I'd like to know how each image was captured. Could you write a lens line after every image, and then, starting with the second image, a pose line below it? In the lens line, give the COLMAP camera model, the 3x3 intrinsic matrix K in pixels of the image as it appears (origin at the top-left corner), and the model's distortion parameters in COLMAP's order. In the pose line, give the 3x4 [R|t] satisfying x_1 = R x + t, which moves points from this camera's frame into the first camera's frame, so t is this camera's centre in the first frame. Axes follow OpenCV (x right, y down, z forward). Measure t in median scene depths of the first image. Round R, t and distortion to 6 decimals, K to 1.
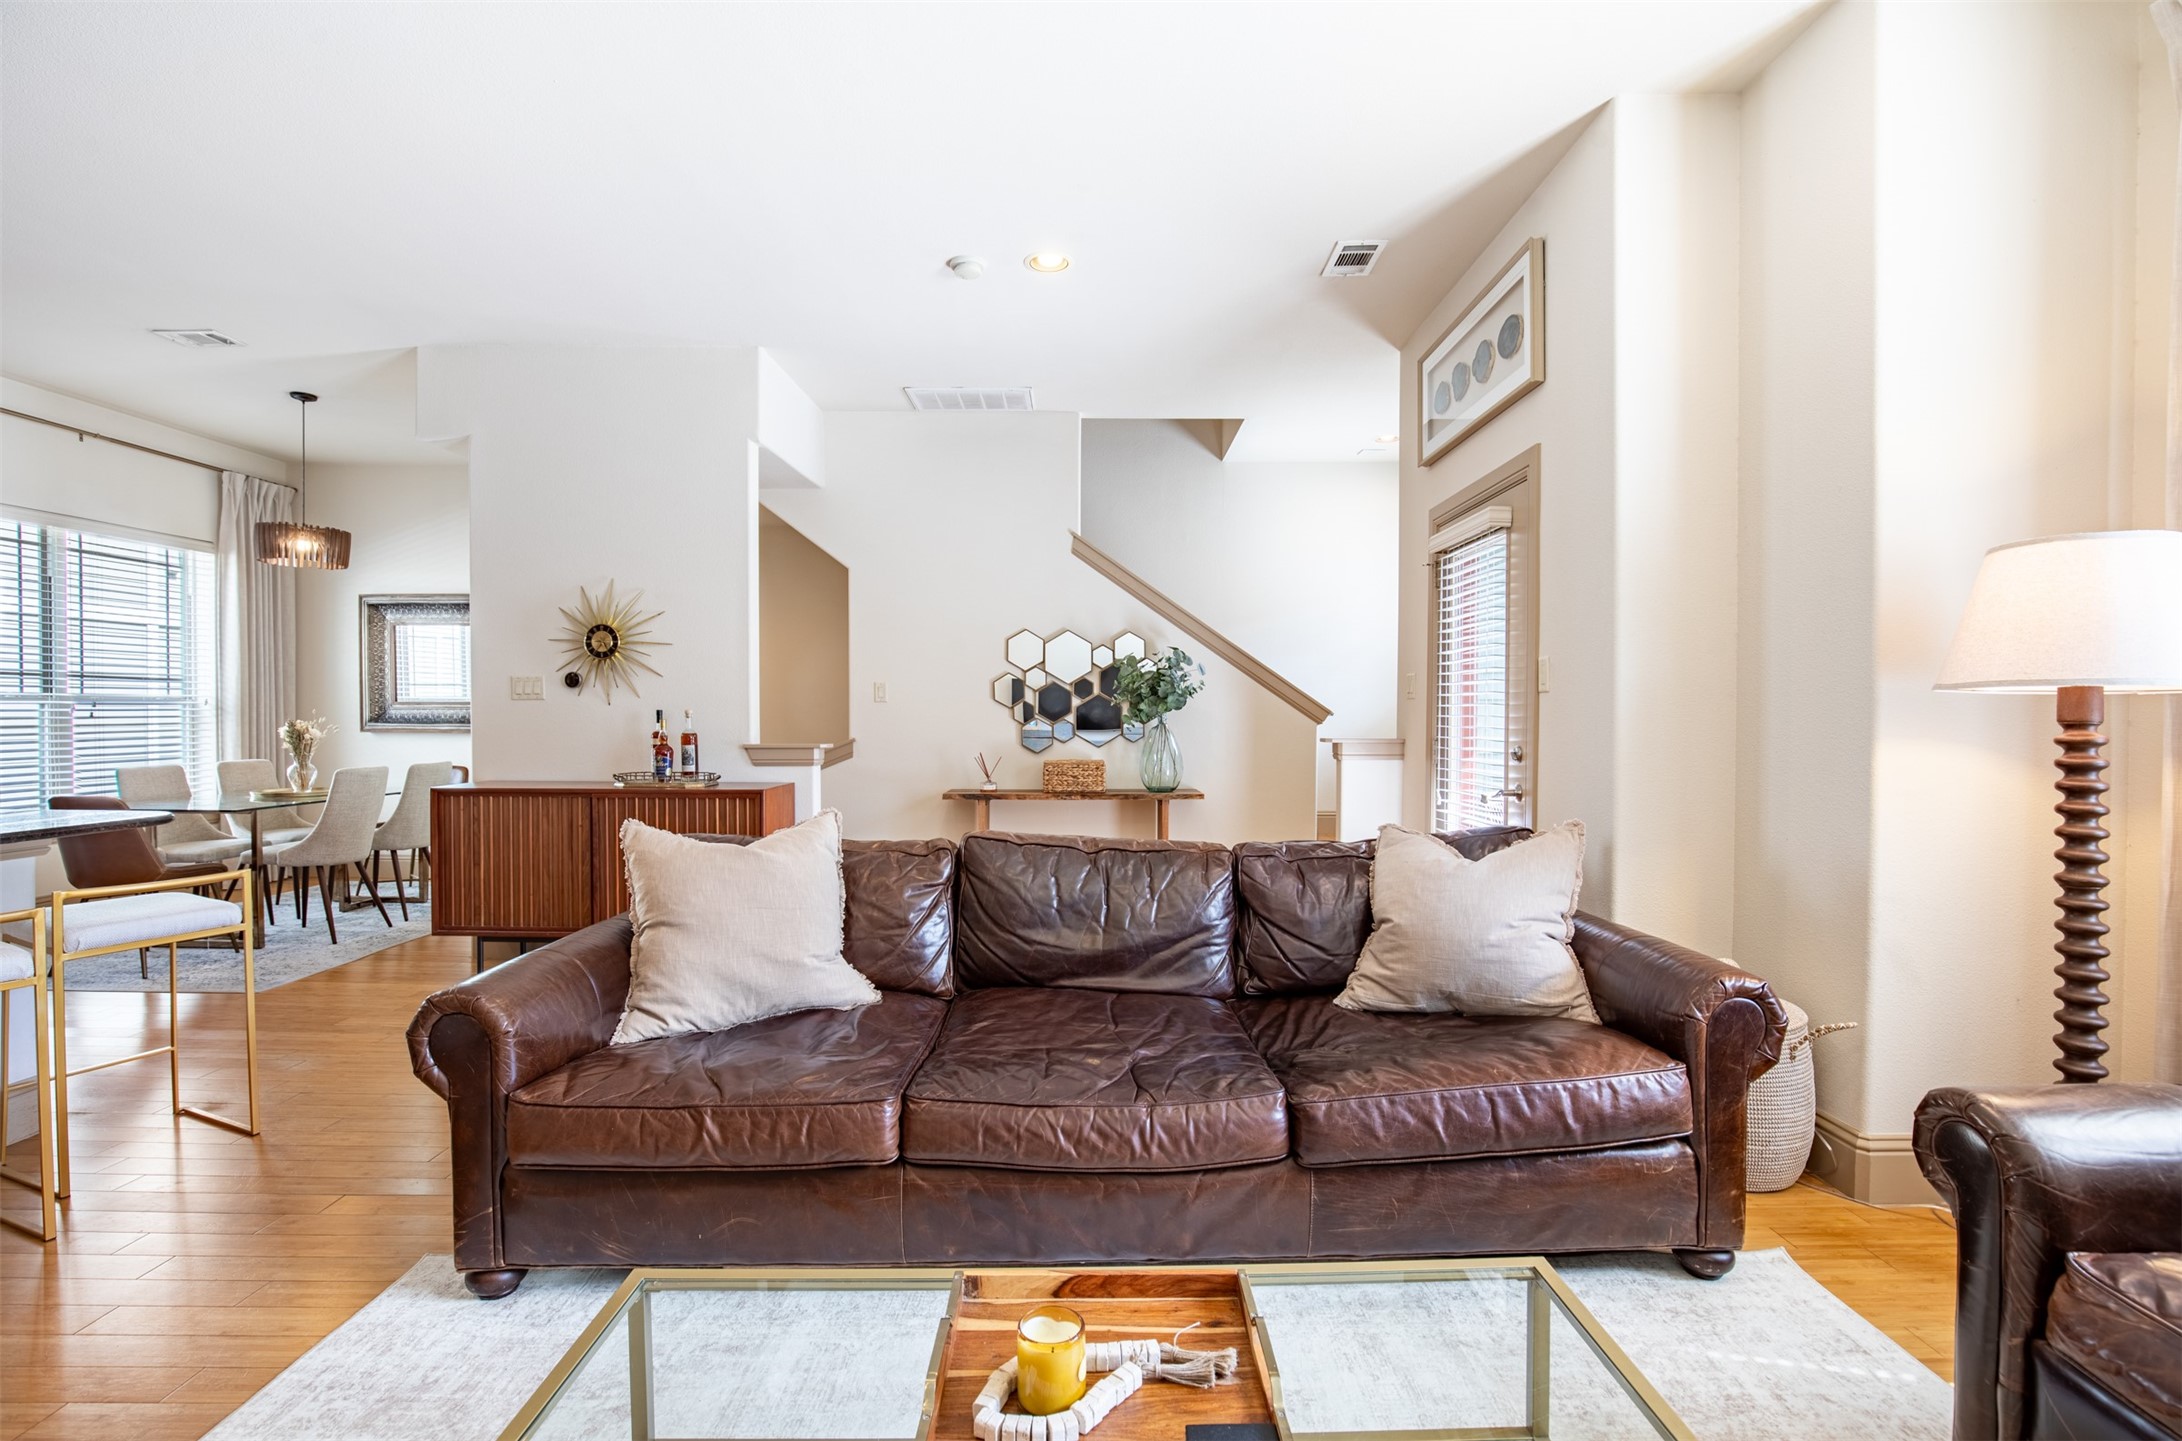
lens RADIAL K [[999.4, 0, 1087.0], [0, 999.4, 721.2], [0, 0, 1]] dist [-0.031202, 0.004886]
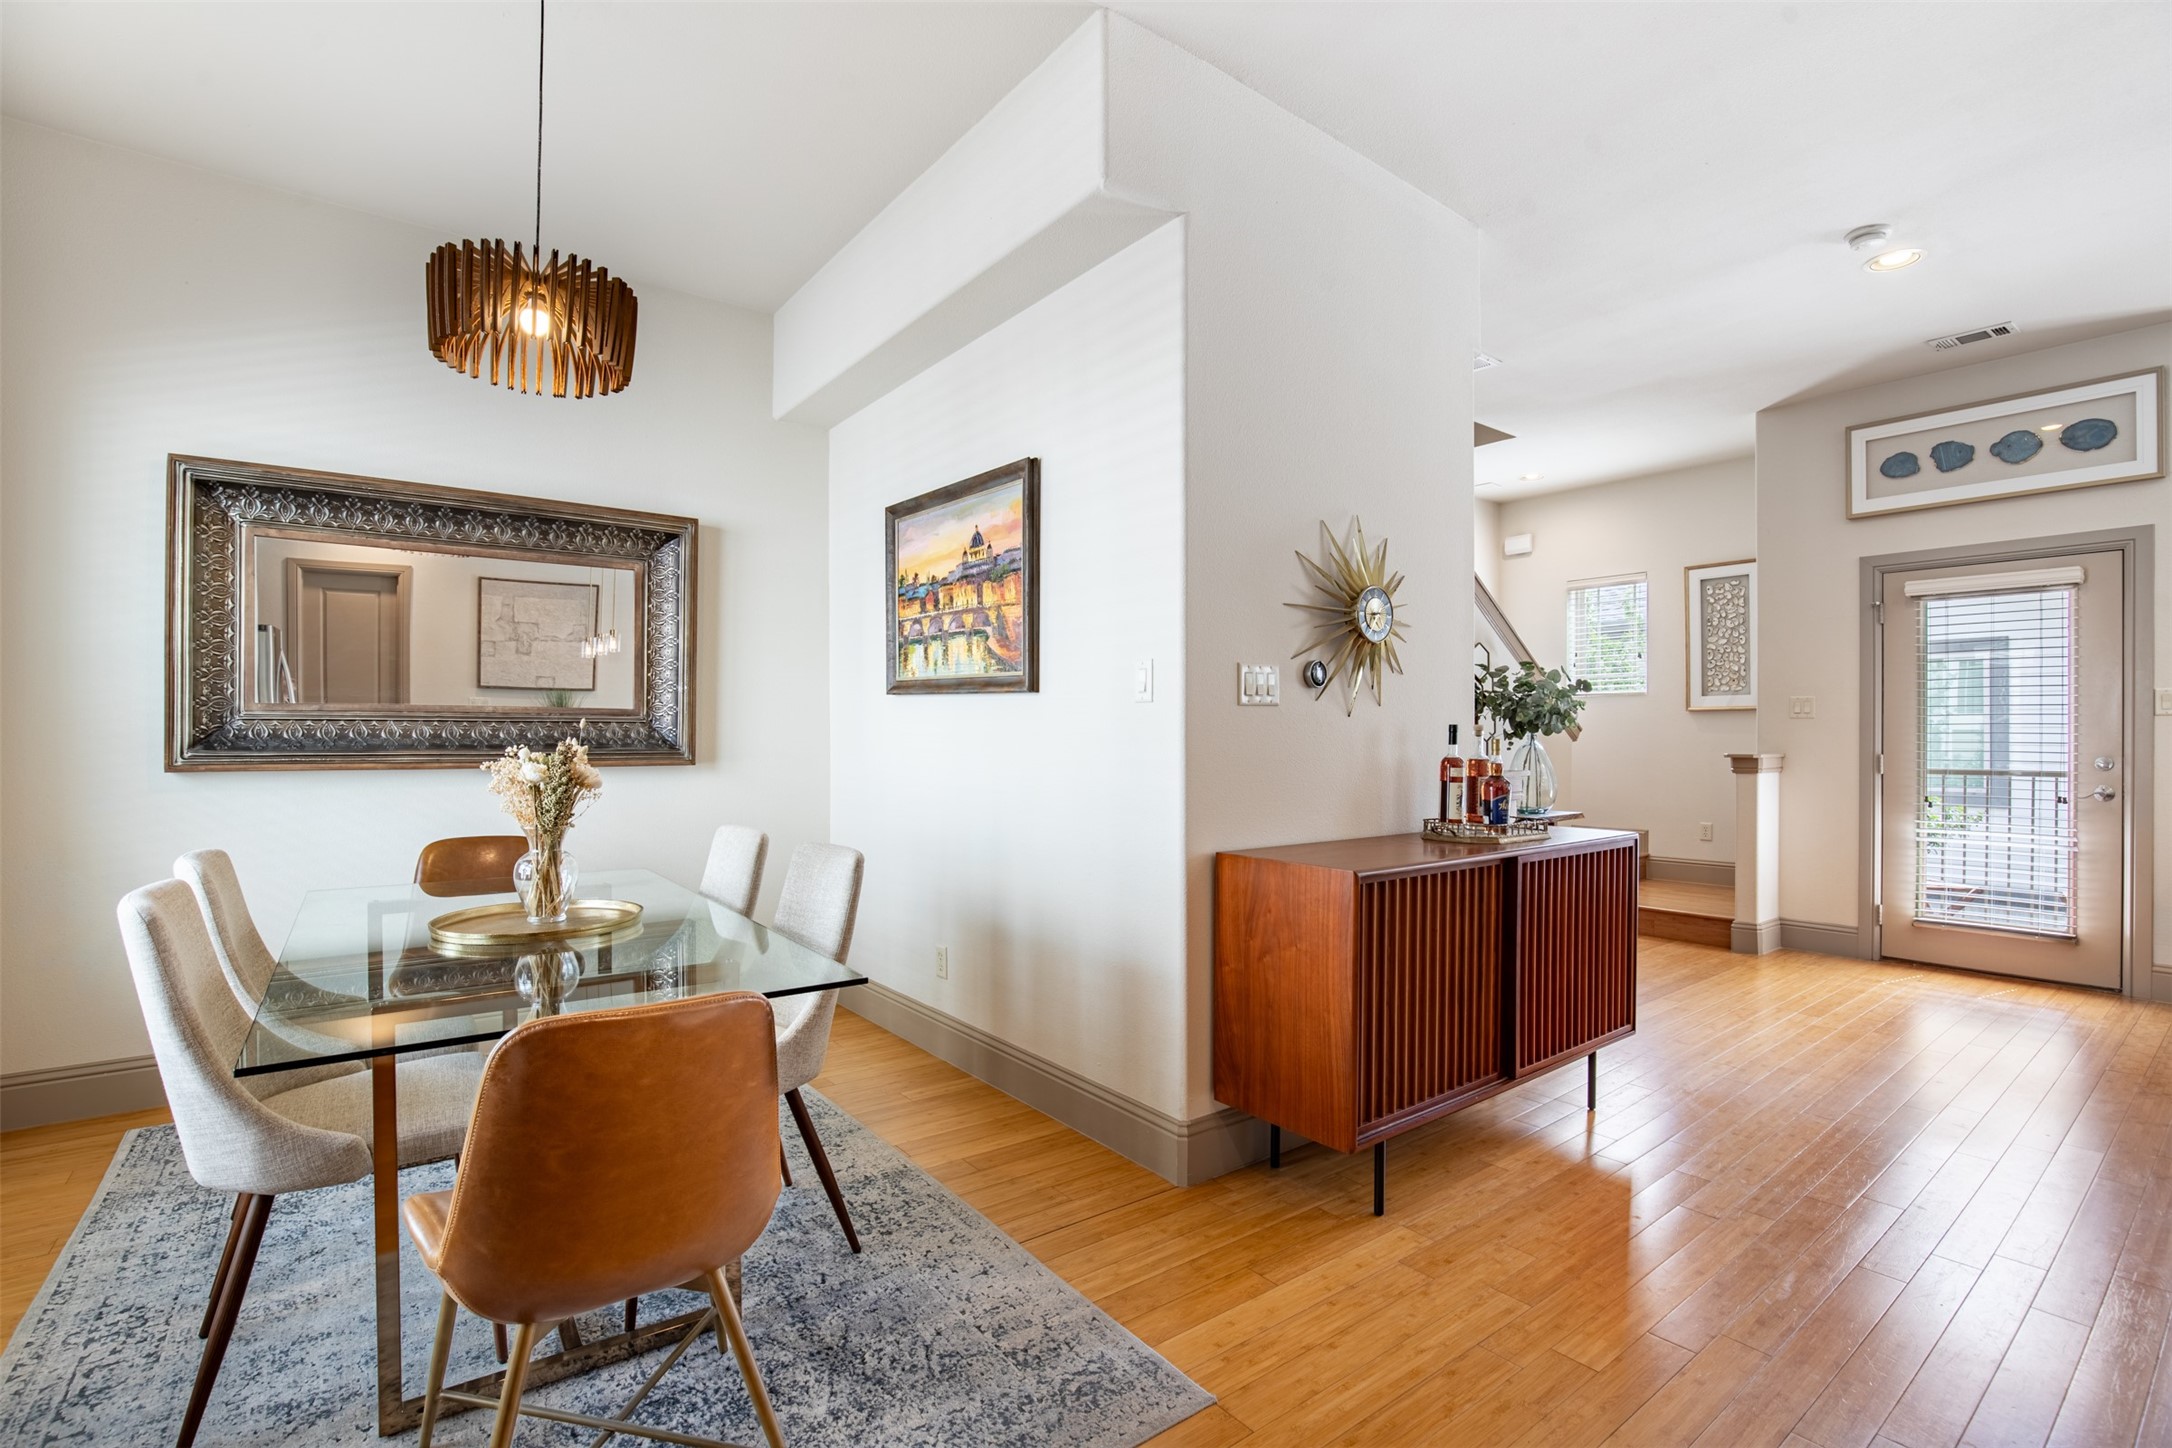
lens RADIAL K [[994.8, 0, 1086.7], [0, 994.8, 731.0], [0, 0, 1]] dist [-0.031202, 0.004886]
pose [[0.785975, 0.000995, 0.618257, -1.567555], [0.003660, 0.999974, -0.006261, -0.006621], [-0.618247, 0.007184, 0.785951, 0.956565]]
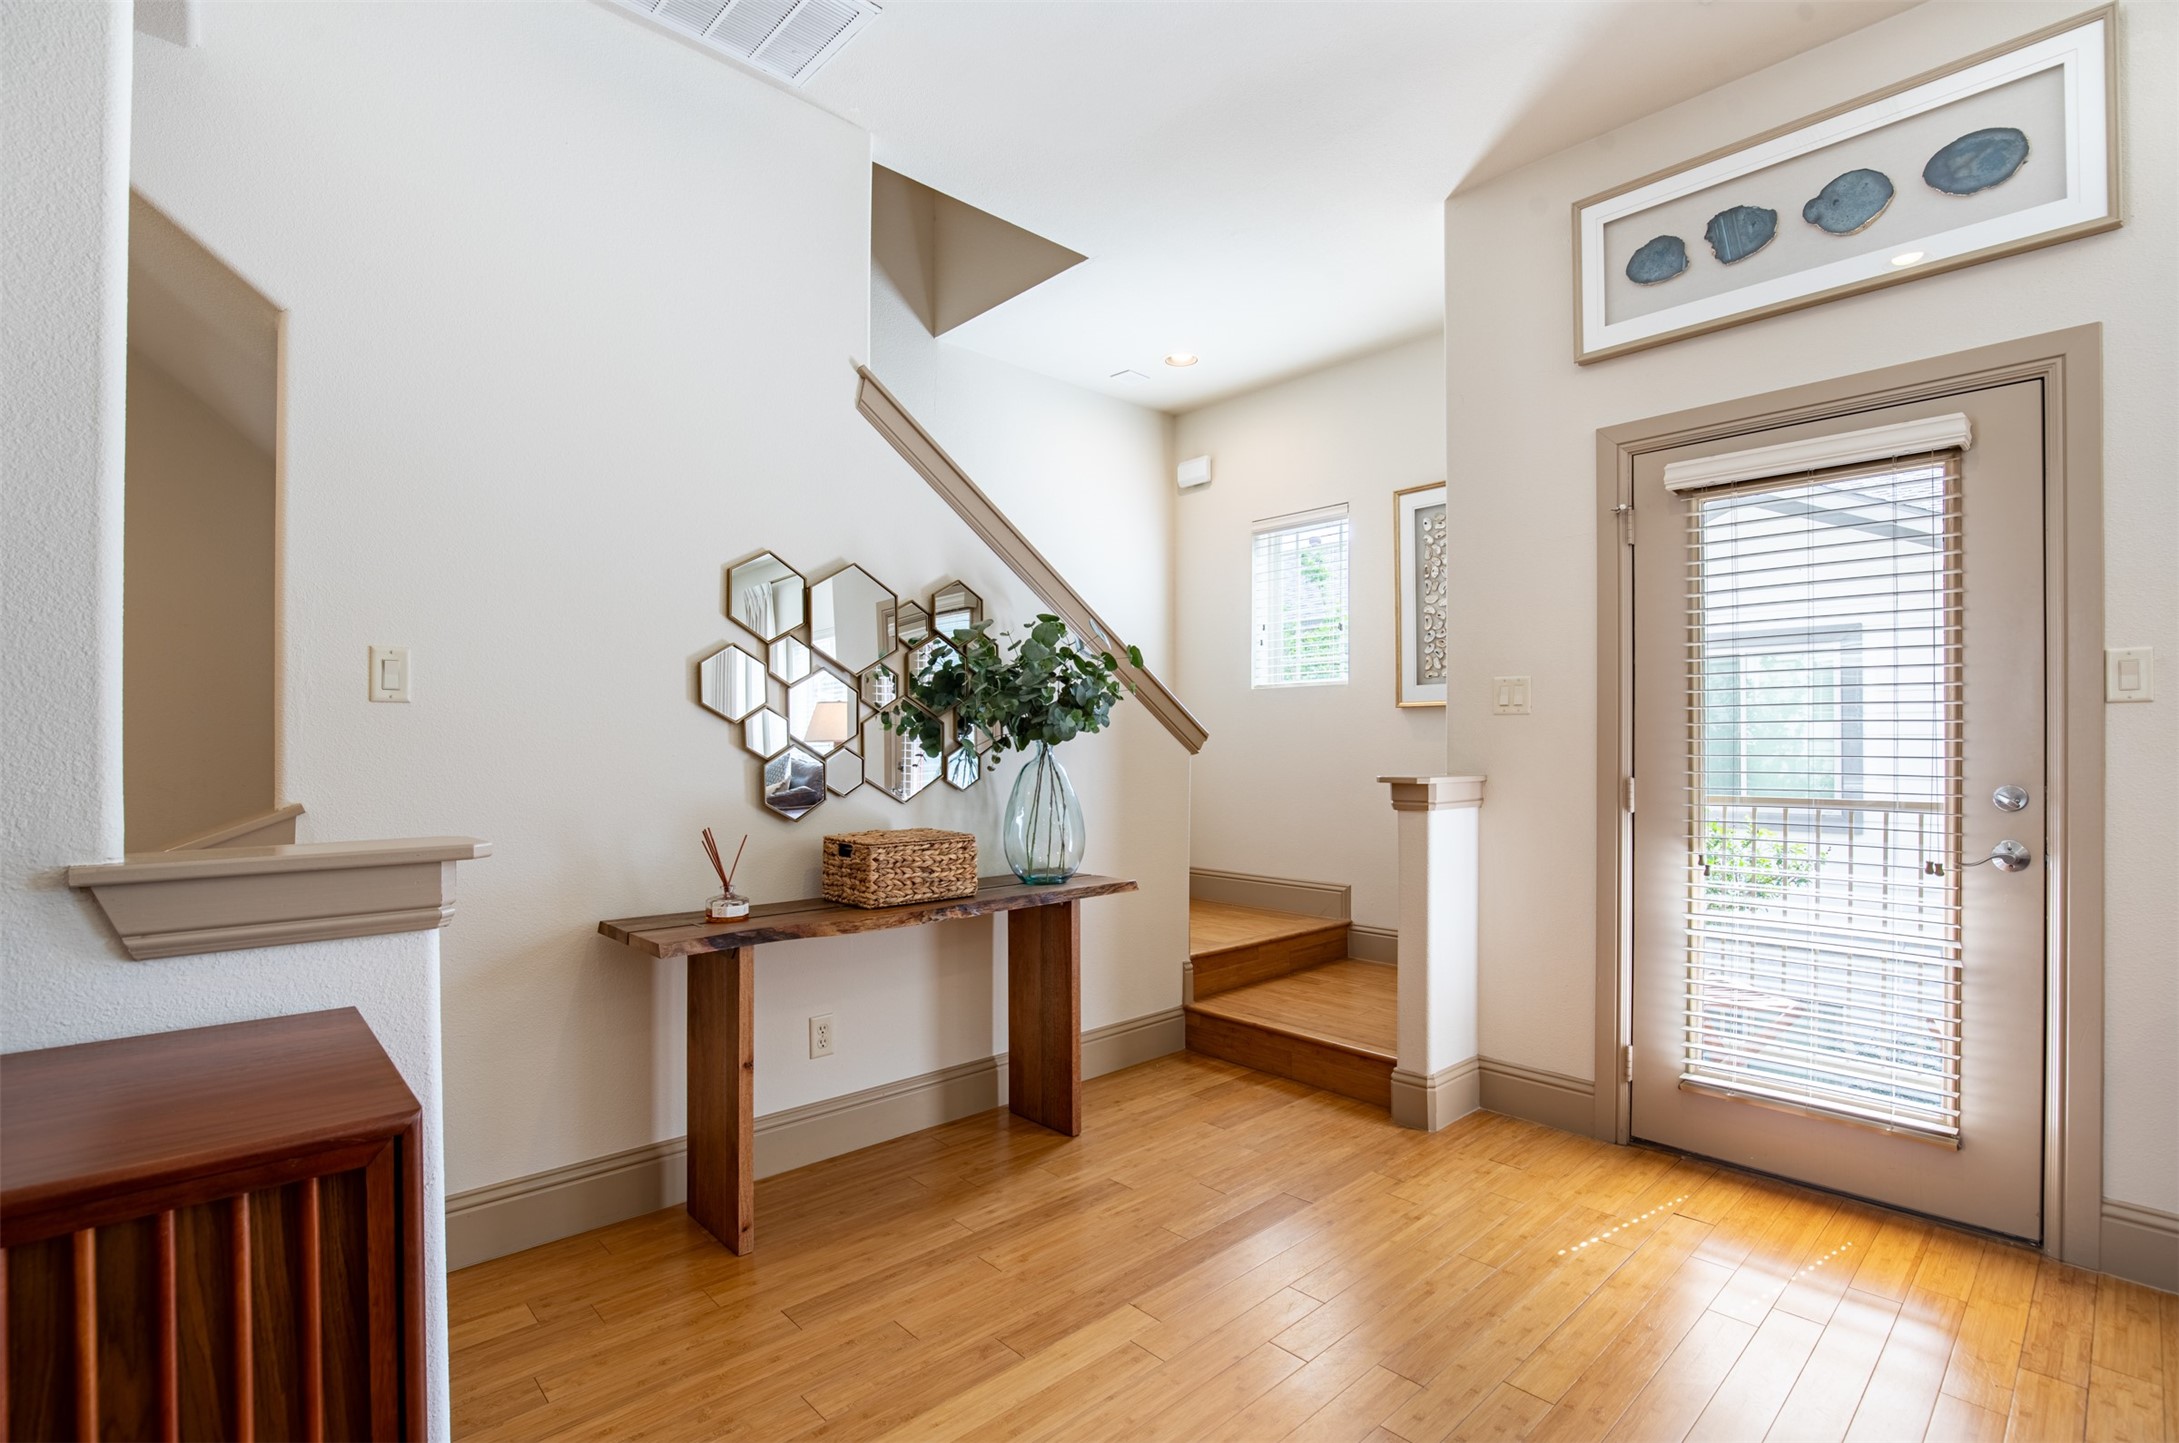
lens RADIAL K [[998.0, 0, 1098.2], [0, 998.0, 737.8], [0, 0, 1]] dist [-0.031202, 0.004886]
pose [[0.724440, 0.003278, 0.689330, -0.508601], [0.004952, 0.999938, -0.009959, -0.003065], [-0.689320, 0.010628, 0.724379, 1.091194]]
